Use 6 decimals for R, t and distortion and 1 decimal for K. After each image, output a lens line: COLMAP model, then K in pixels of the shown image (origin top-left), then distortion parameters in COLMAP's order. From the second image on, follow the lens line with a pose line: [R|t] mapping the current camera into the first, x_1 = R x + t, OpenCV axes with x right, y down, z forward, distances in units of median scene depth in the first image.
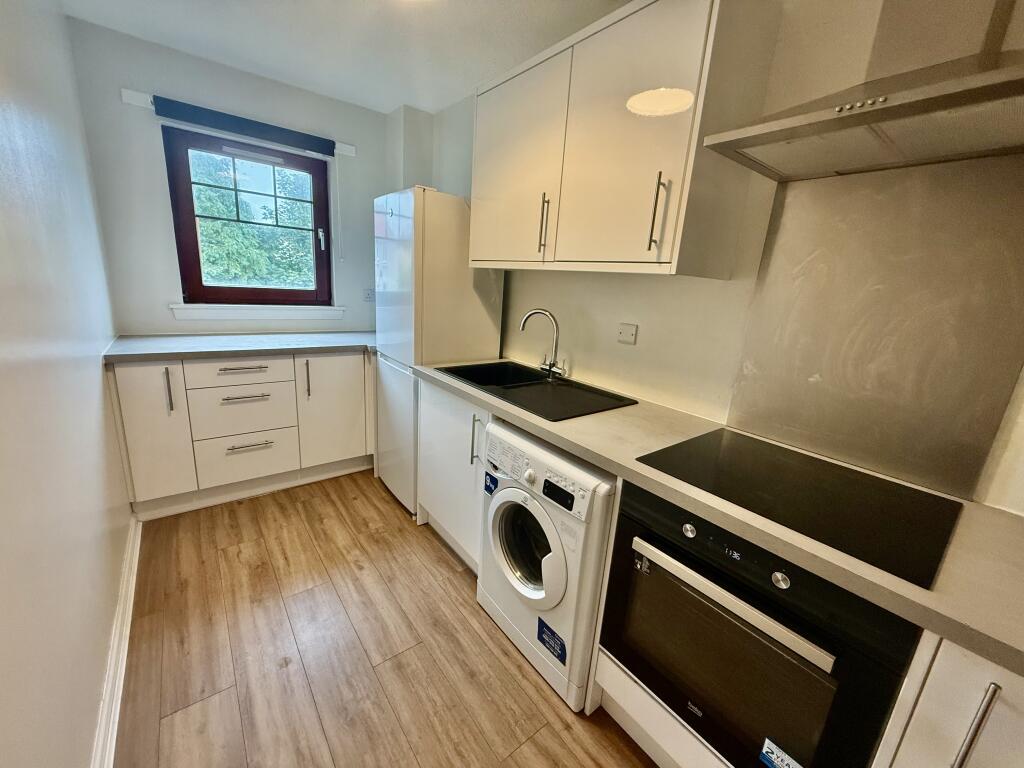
lens RADIAL K [[408.9, 0, 511.5], [0, 408.9, 383.2], [0, 0, 1]] dist [0.000579, 0.000040]
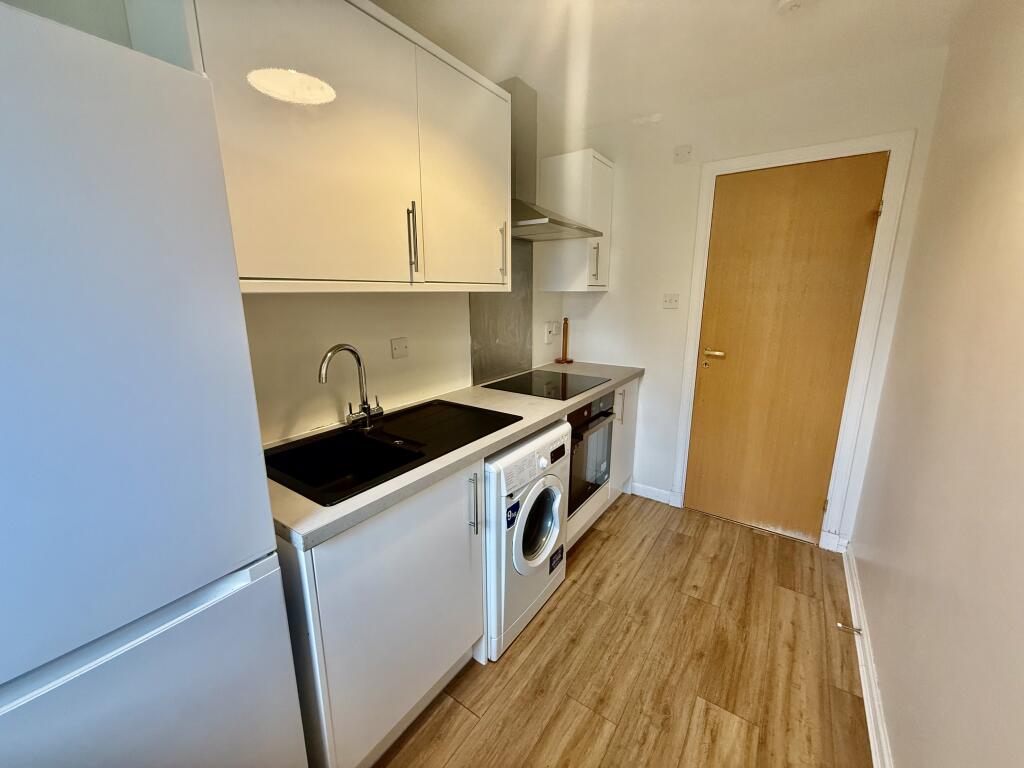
lens RADIAL K [[408.9, 0, 506.6], [0, 408.9, 383.4], [0, 0, 1]] dist [0.000579, 0.000040]
pose [[-0.284051, -0.274393, 0.918708, -0.900663], [0.219688, 0.914059, 0.340929, -0.393881], [-0.933302, 0.298670, -0.199359, 1.173693]]
